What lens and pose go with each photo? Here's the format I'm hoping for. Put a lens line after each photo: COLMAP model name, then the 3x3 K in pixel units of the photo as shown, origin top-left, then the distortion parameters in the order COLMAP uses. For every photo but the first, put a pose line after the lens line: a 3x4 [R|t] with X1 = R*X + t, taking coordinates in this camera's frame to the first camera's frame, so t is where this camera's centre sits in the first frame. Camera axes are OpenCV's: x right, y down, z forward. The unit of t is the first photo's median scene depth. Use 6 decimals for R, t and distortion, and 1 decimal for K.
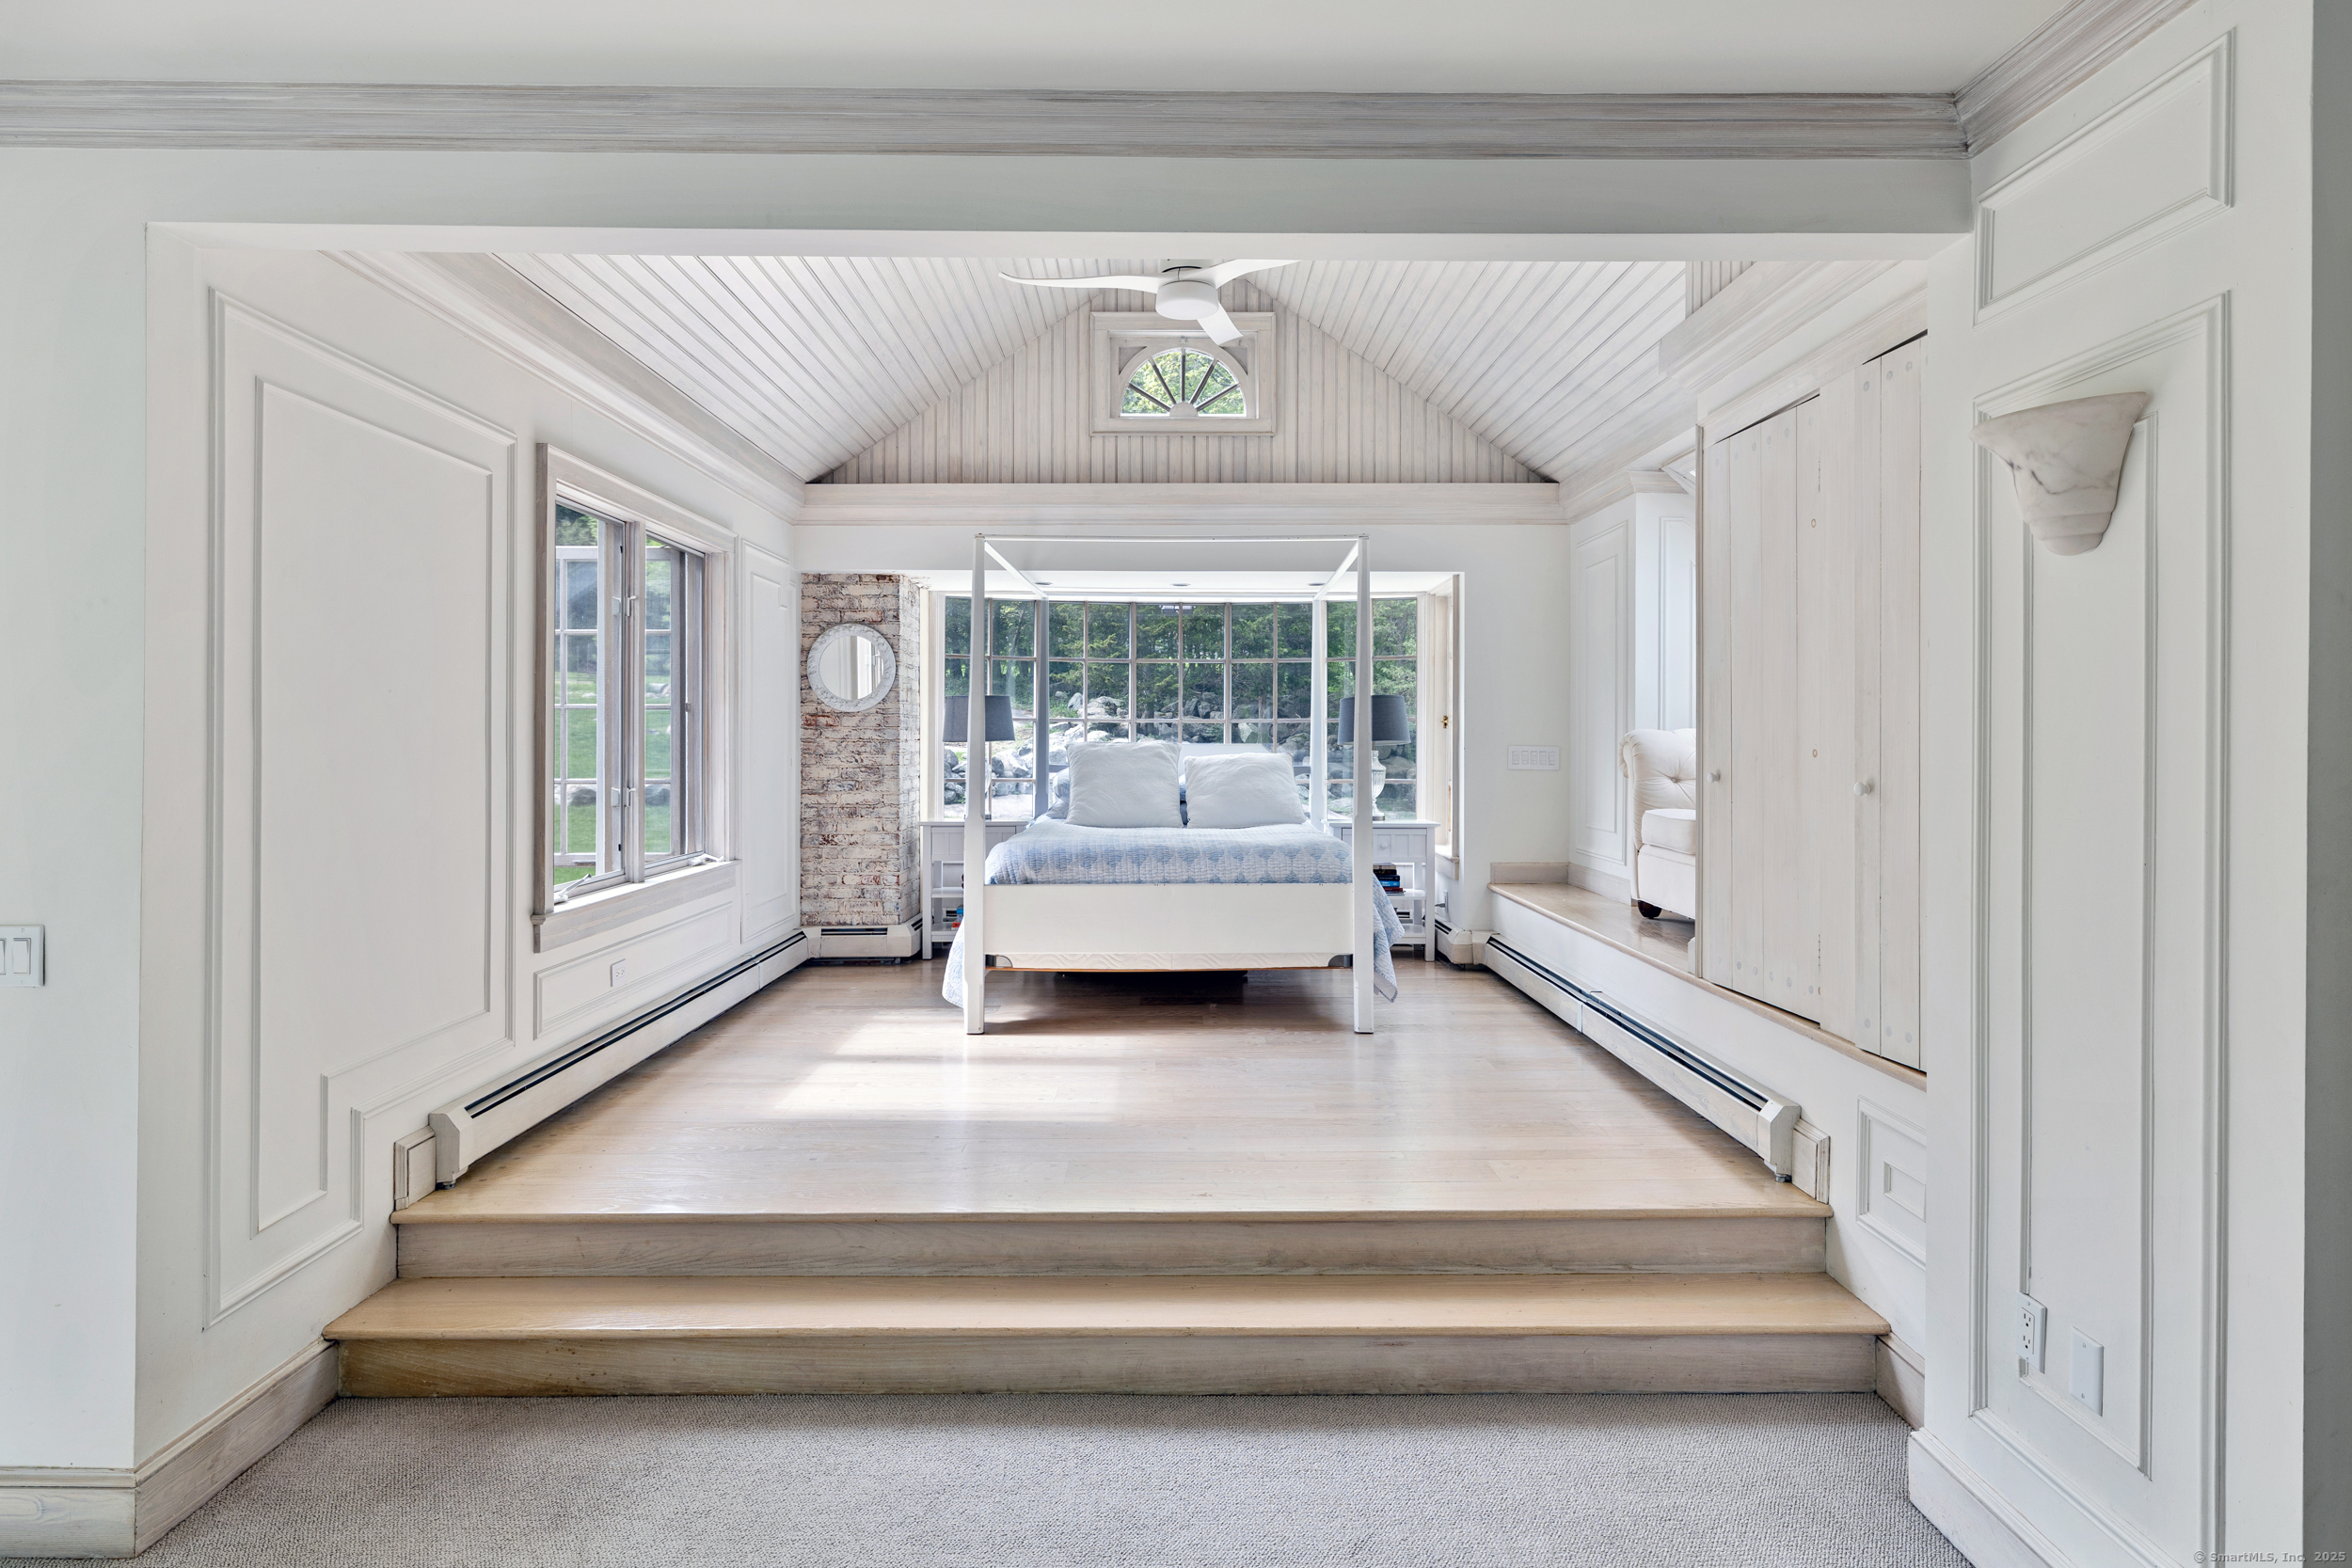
lens RADIAL K [[1274.4, 0, 1158.8], [0, 1274.4, 743.5], [0, 0, 1]] dist [-0.001917, -0.000917]
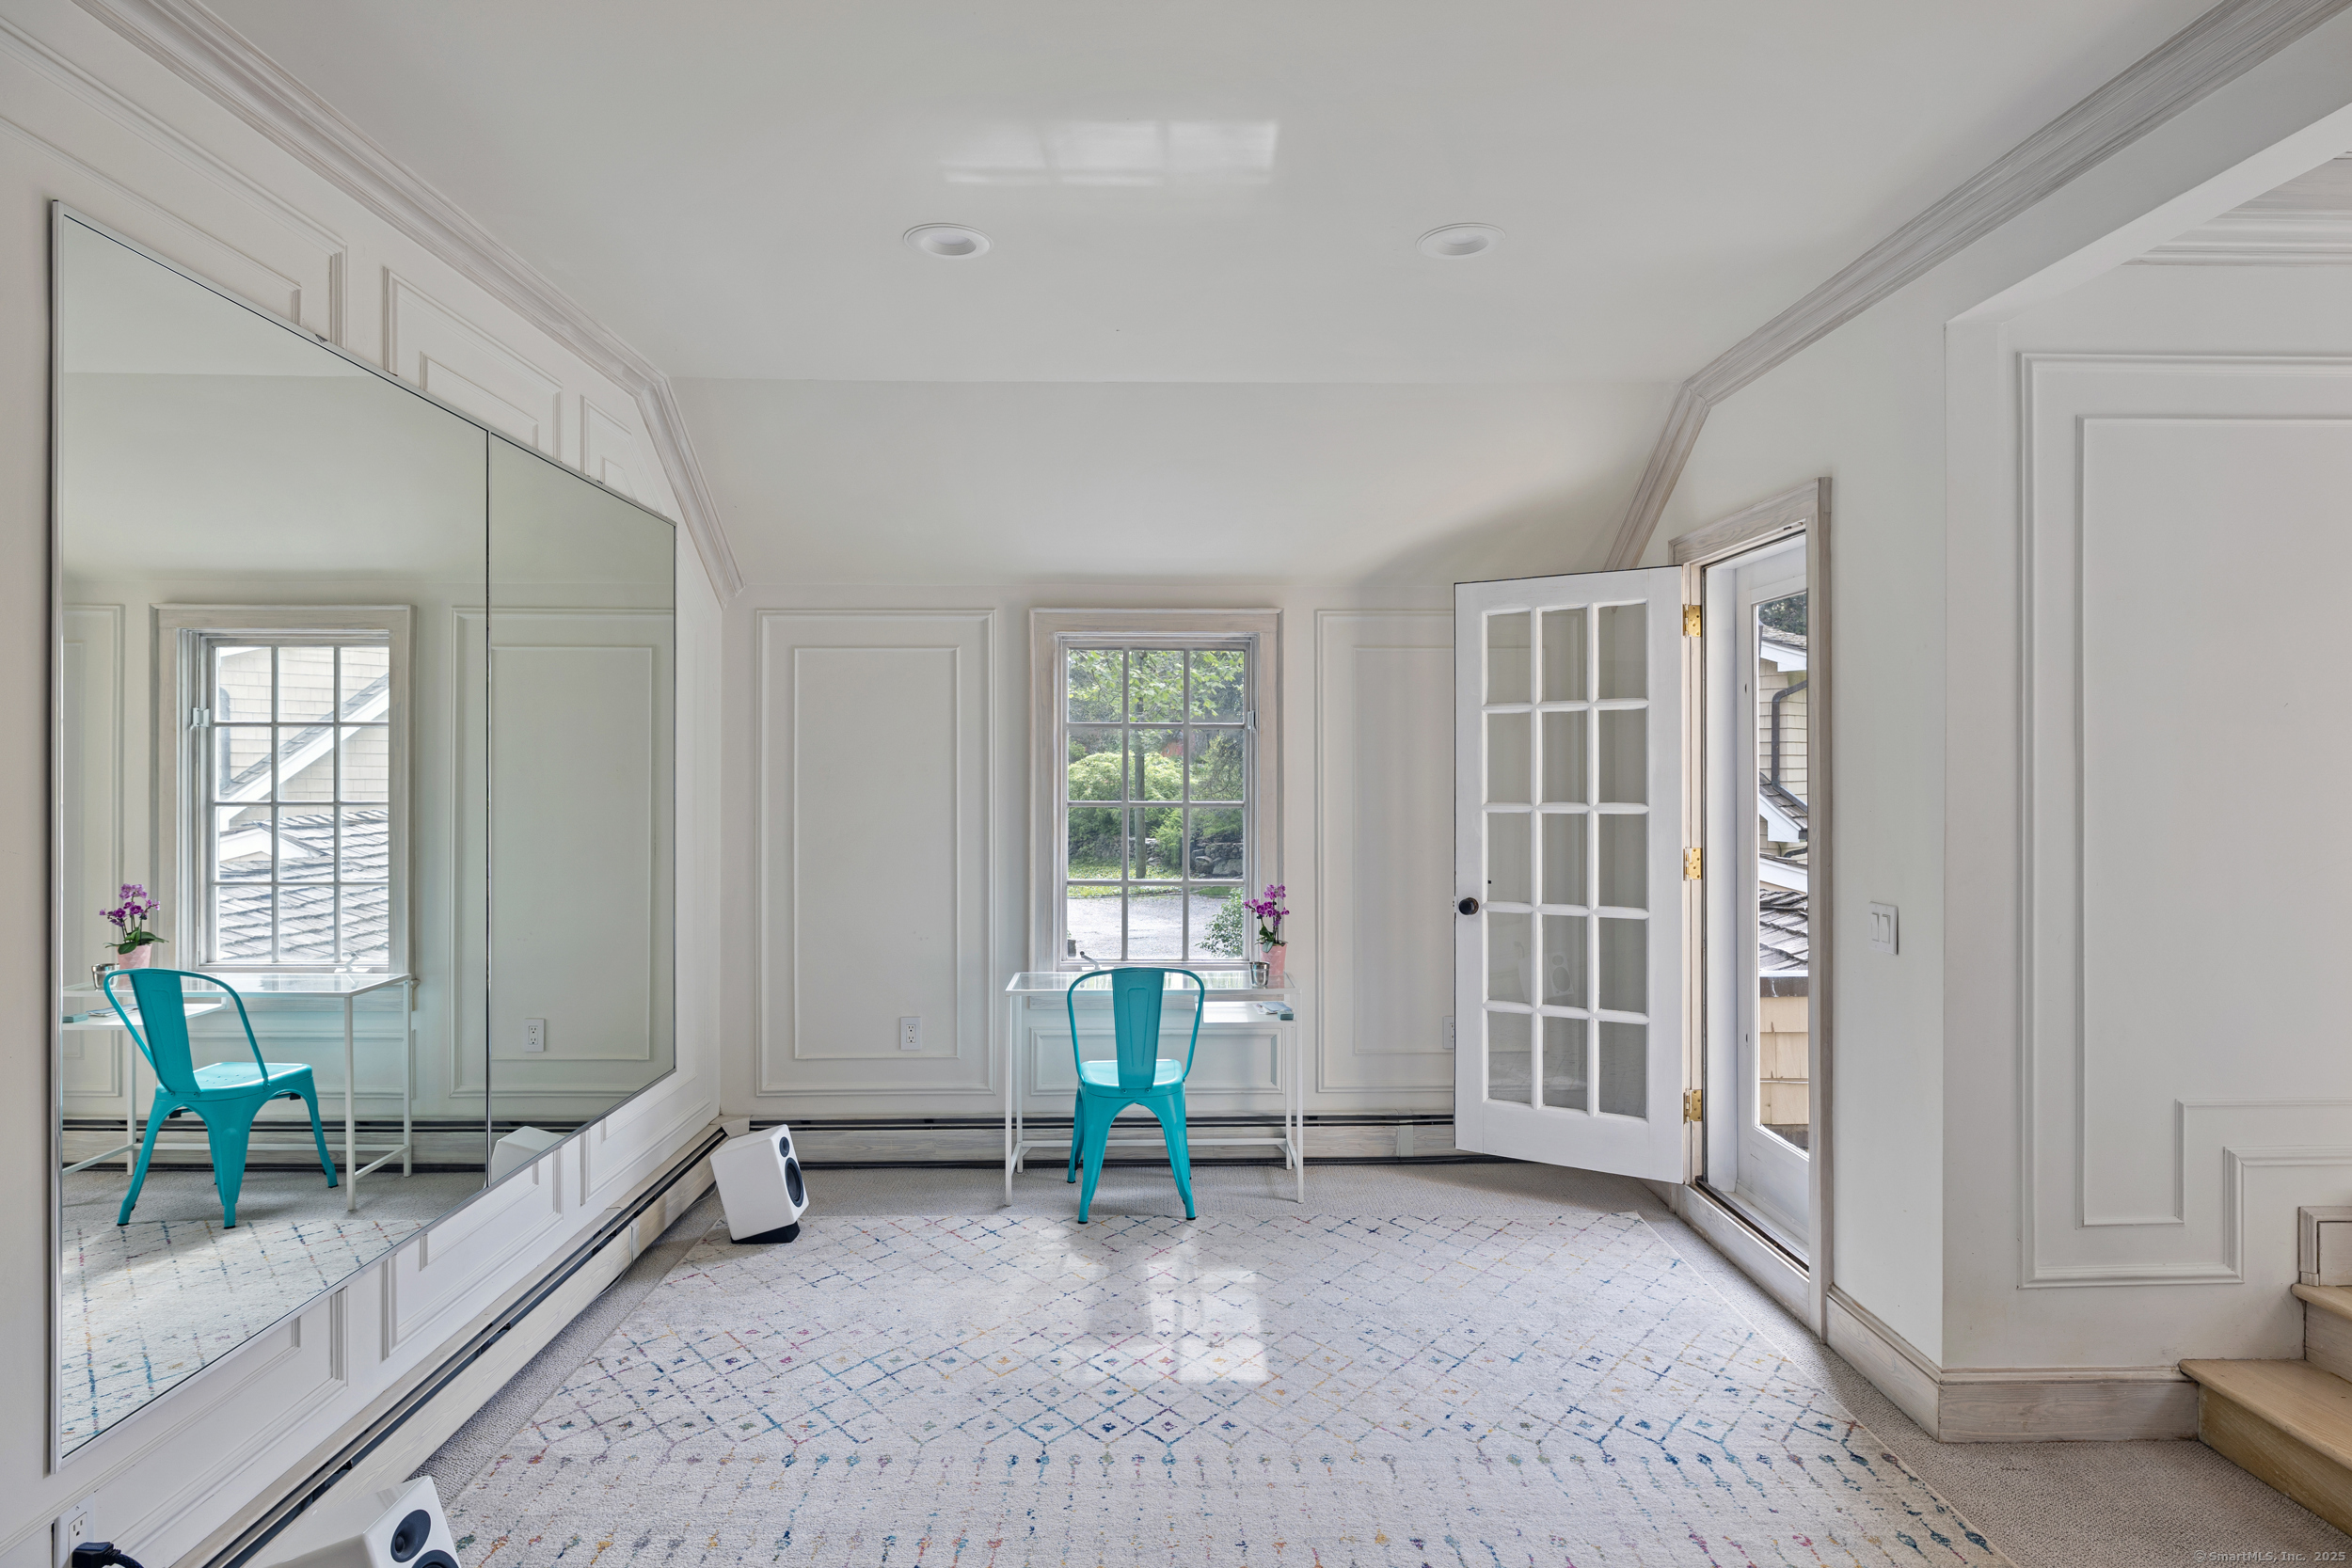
lens RADIAL K [[1274.4, 0, 1174.5], [0, 1274.4, 775.0], [0, 0, 1]] dist [-0.001917, -0.000917]
pose [[0.019802, 0.004926, -0.999792, 0.345144], [0.000645, 0.999988, 0.004940, 0.004823], [0.999804, -0.000743, 0.019799, 0.234976]]
